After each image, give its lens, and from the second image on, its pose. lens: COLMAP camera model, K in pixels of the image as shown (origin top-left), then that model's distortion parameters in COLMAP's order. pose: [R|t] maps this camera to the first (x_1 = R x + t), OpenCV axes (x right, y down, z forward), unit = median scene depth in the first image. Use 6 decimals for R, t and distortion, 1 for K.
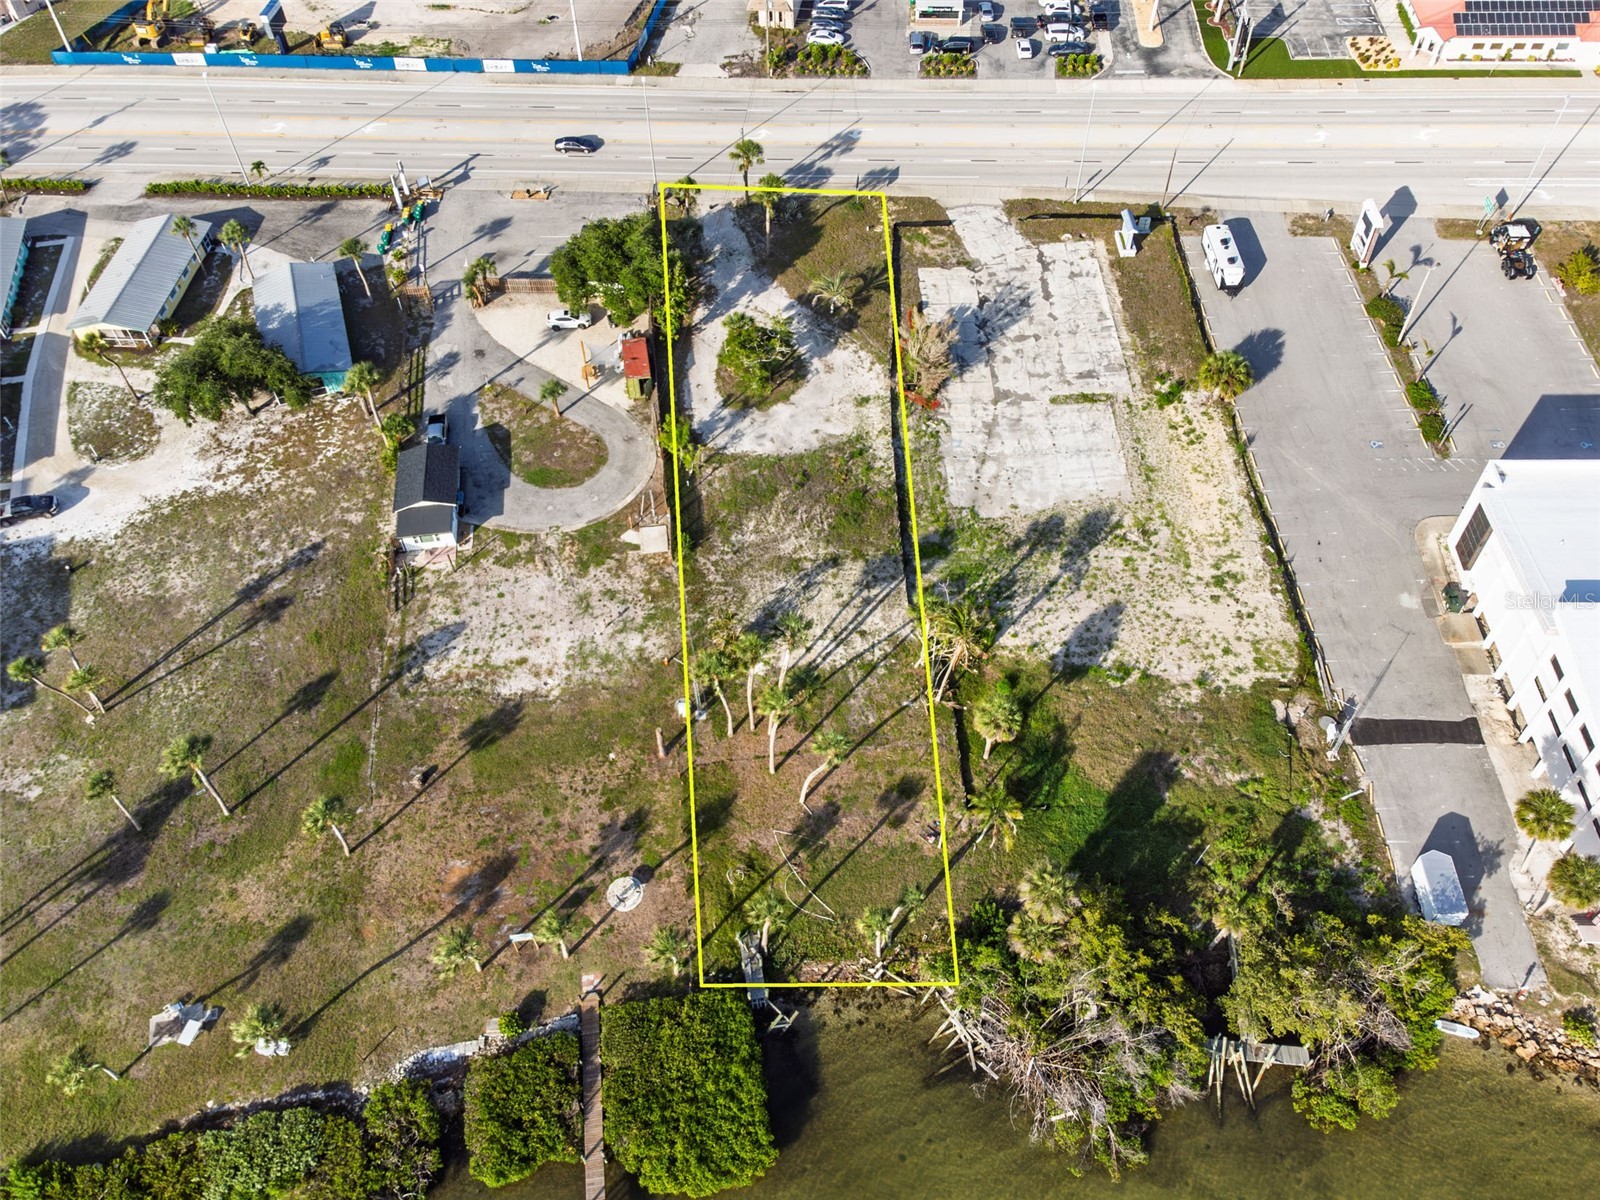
lens RADIAL K [[1255.2, 0, 790.1], [0, 1255.2, 602.8], [0, 0, 1]] dist [0.044672, -0.037718]
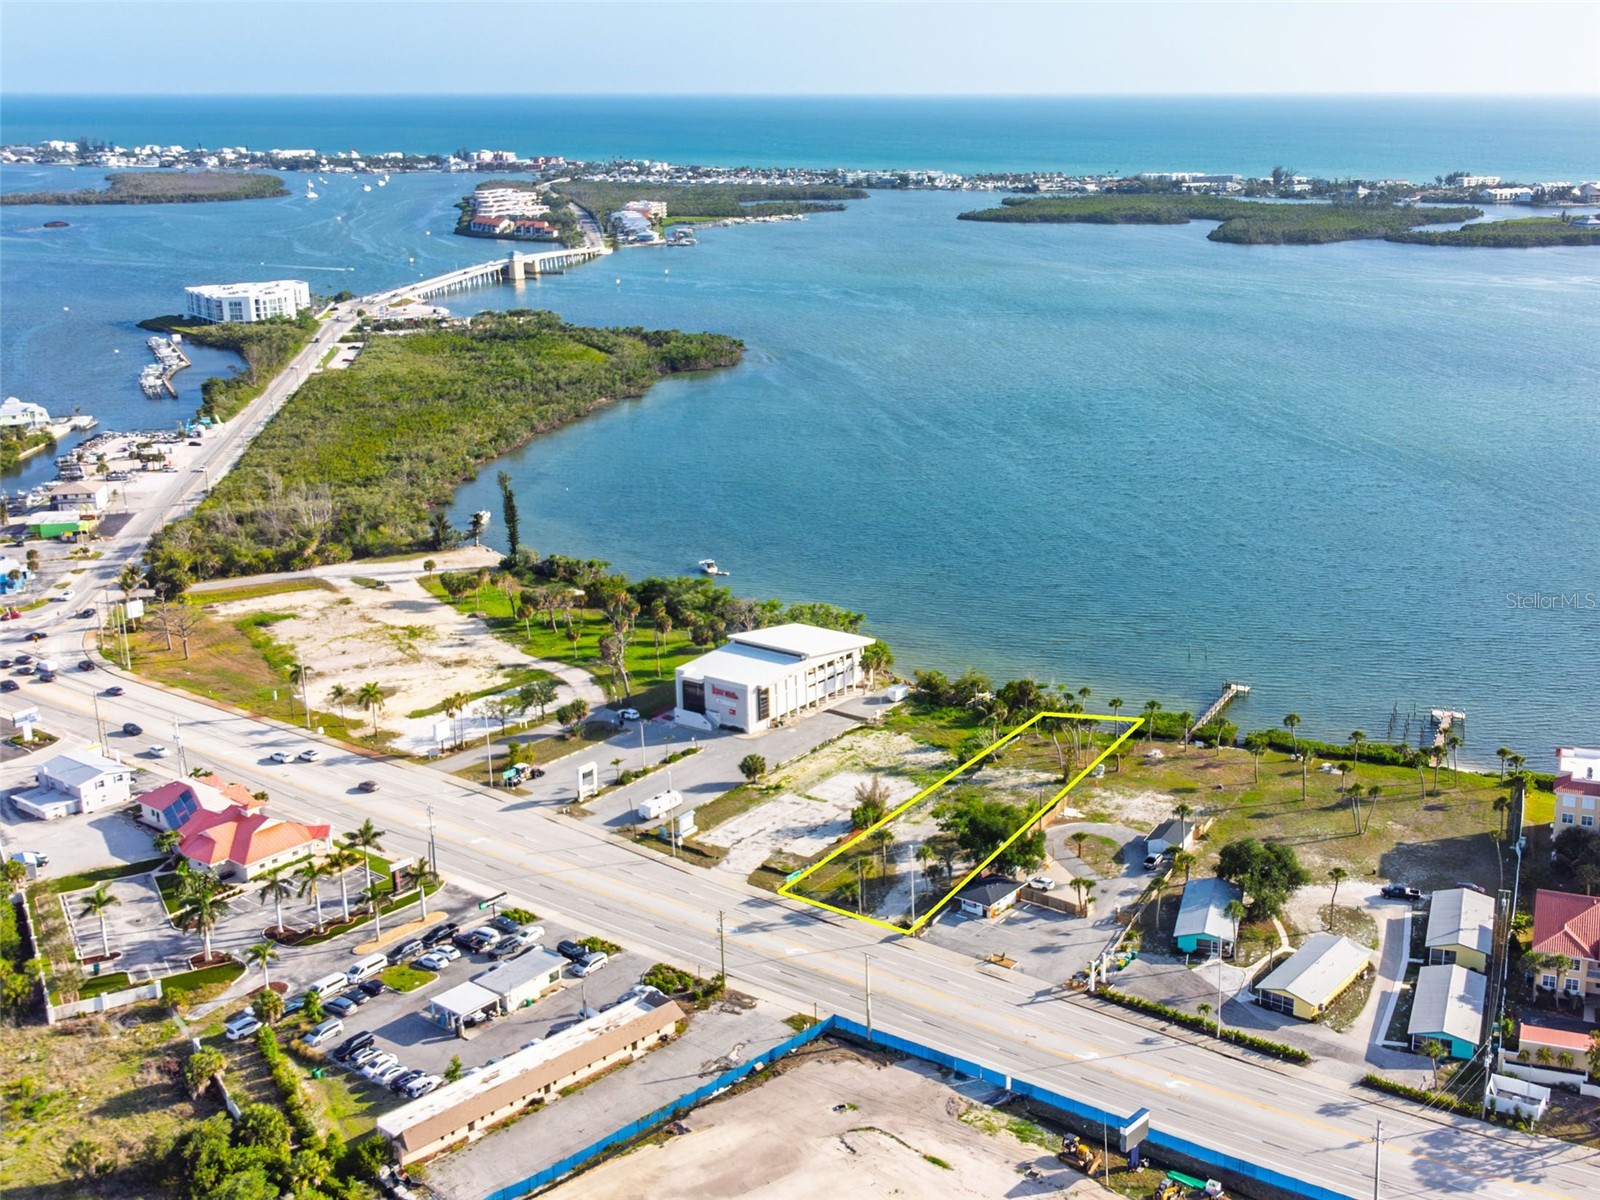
lens RADIAL K [[1827.4, 0, 942.4], [0, 1827.4, 595.2], [0, 0, 1]] dist [0.114119, -0.300836]
pose [[-0.848396, -0.109686, 0.517873, -1.302944], [0.427943, 0.433729, 0.792934, -2.395100], [-0.311590, 0.894342, -0.321035, 1.619809]]
